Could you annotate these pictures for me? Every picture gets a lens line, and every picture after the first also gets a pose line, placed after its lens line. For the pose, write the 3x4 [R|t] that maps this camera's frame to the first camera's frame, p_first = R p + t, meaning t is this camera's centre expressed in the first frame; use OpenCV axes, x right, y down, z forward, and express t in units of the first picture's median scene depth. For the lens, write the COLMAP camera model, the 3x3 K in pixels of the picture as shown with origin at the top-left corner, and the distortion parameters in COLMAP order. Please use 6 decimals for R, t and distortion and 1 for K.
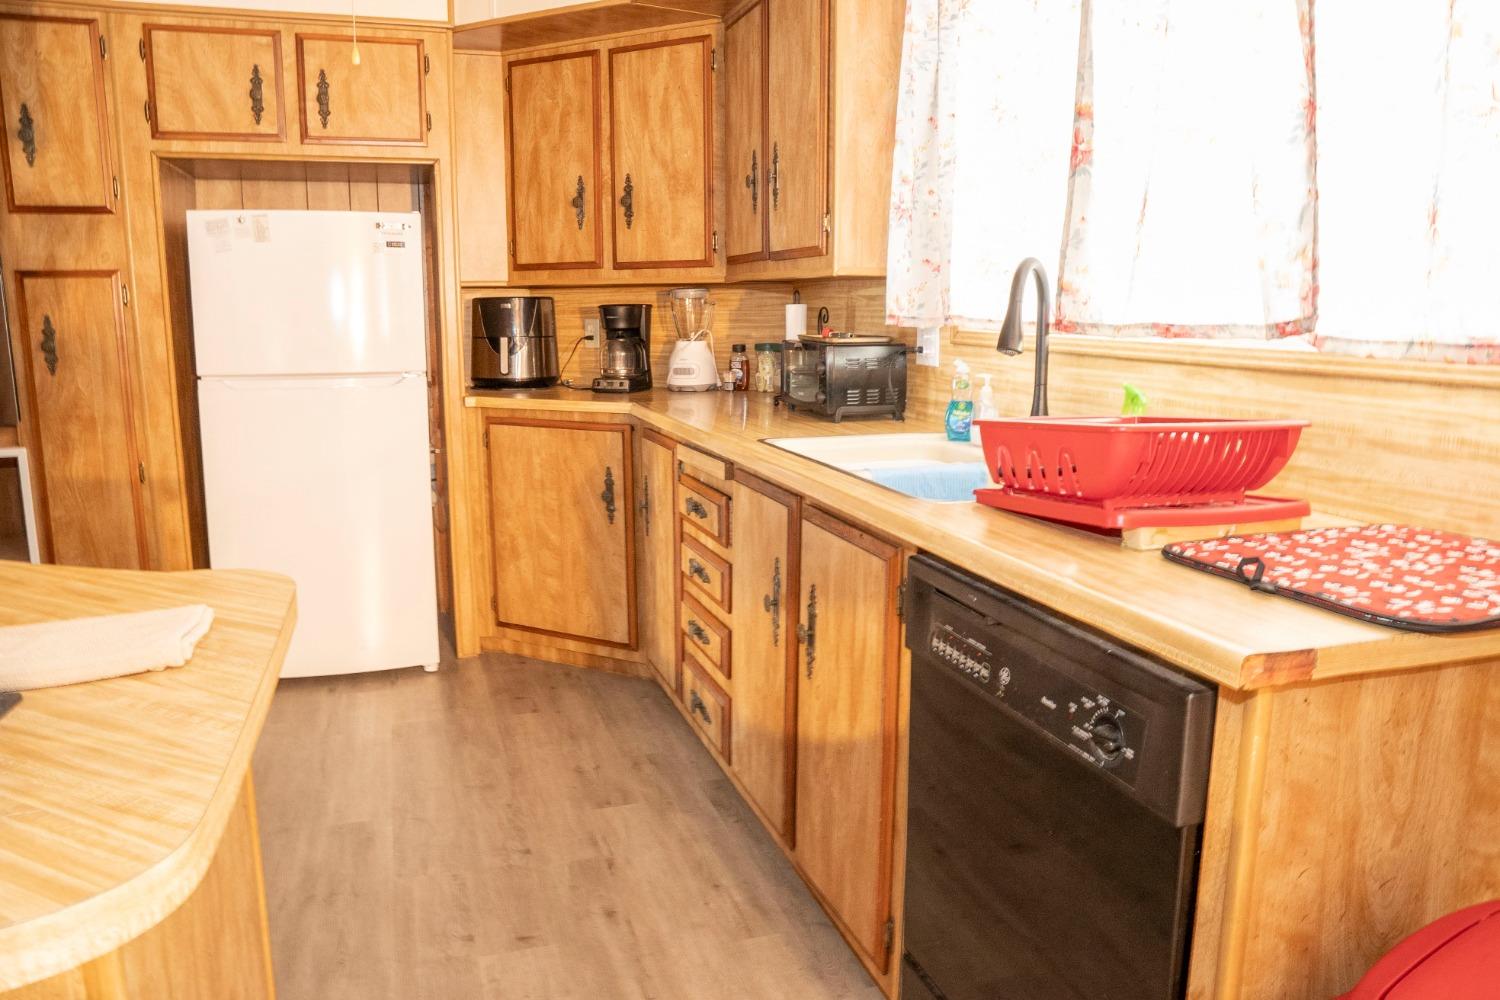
lens RADIAL K [[1055.4, 0, 739.0], [0, 1055.4, 497.3], [0, 0, 1]] dist [-0.093857, 0.034184]
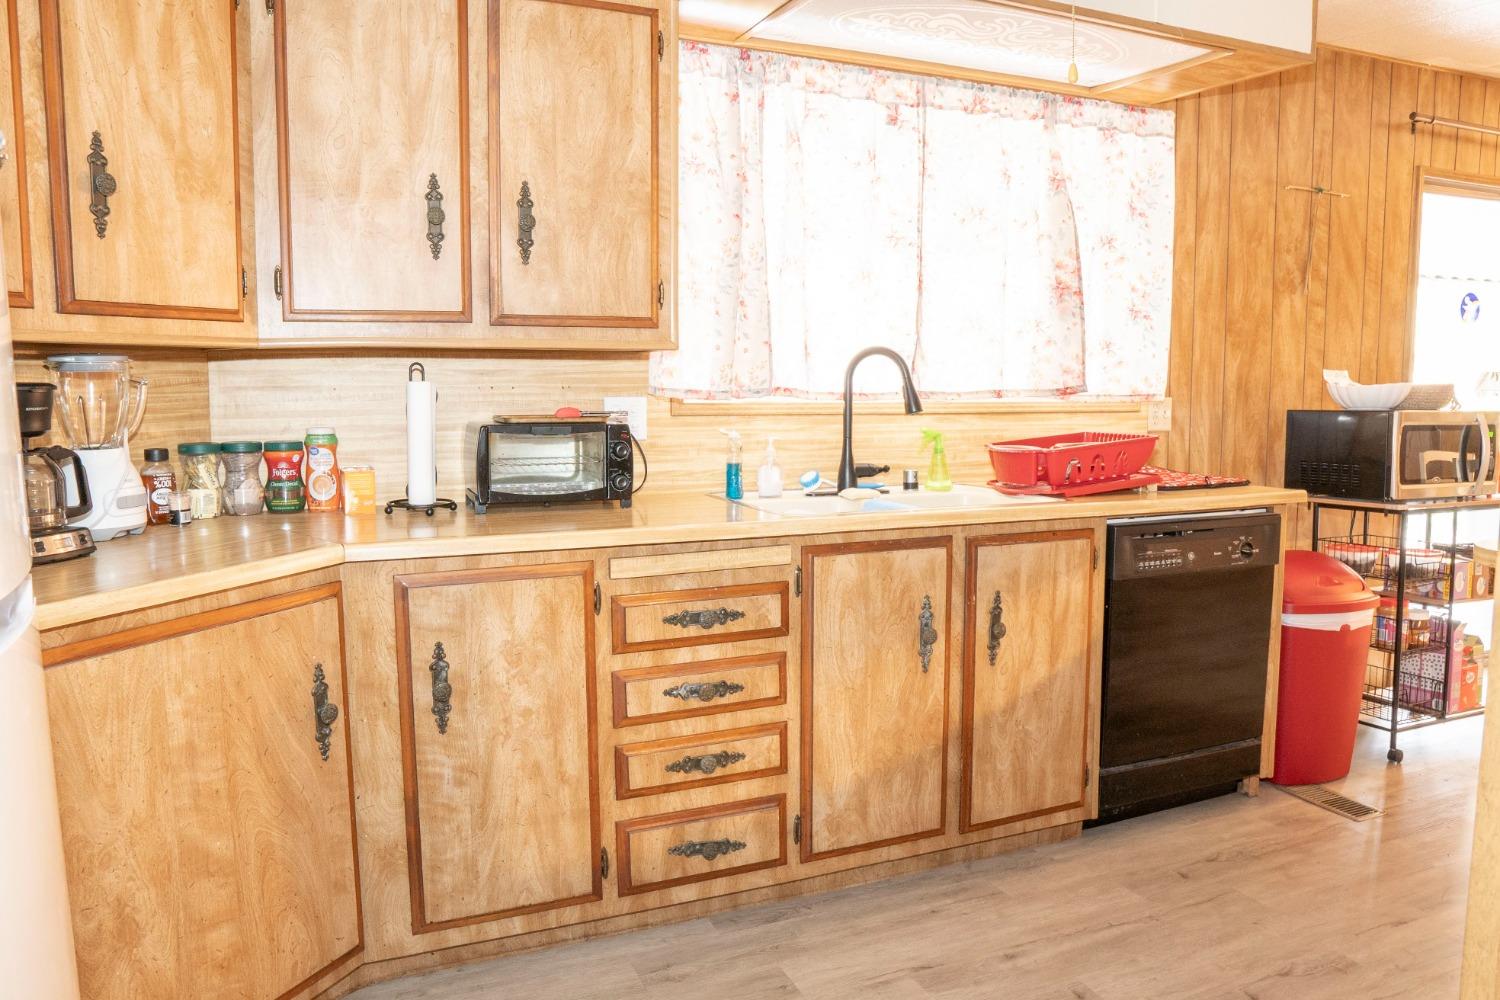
lens RADIAL K [[1055.4, 0, 742.2], [0, 1055.4, 509.1], [0, 0, 1]] dist [-0.093857, 0.034184]
pose [[-0.082994, -0.117035, 0.989654, -0.675017], [0.180258, 0.974936, 0.130411, -0.139391], [-0.980112, 0.189216, -0.059818, 0.777337]]
